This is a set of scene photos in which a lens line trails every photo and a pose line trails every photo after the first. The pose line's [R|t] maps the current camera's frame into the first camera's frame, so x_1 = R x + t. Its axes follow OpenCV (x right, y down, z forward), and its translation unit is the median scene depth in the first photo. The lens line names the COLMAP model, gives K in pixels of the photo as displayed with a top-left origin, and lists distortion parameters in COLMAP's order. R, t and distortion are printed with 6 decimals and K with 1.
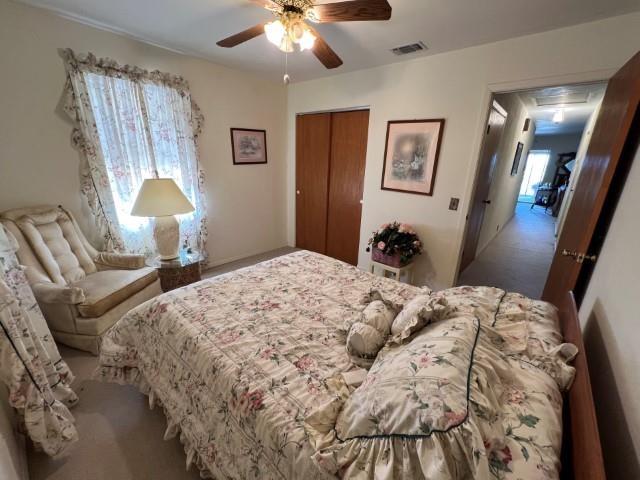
lens RADIAL K [[270.4, 0, 314.5], [0, 270.4, 239.7], [0, 0, 1]] dist [-0.014836, 0.000204]
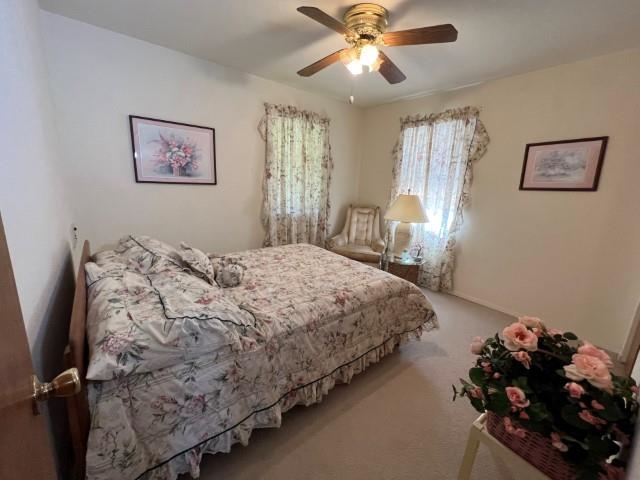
lens RADIAL K [[270.4, 0, 314.5], [0, 270.4, 239.7], [0, 0, 1]] dist [-0.014836, 0.000204]
pose [[-0.210551, 0.155968, -0.965061, 0.727679], [-0.332327, 0.916978, 0.220703, -0.149265], [0.919362, 0.367185, -0.141238, 0.760781]]
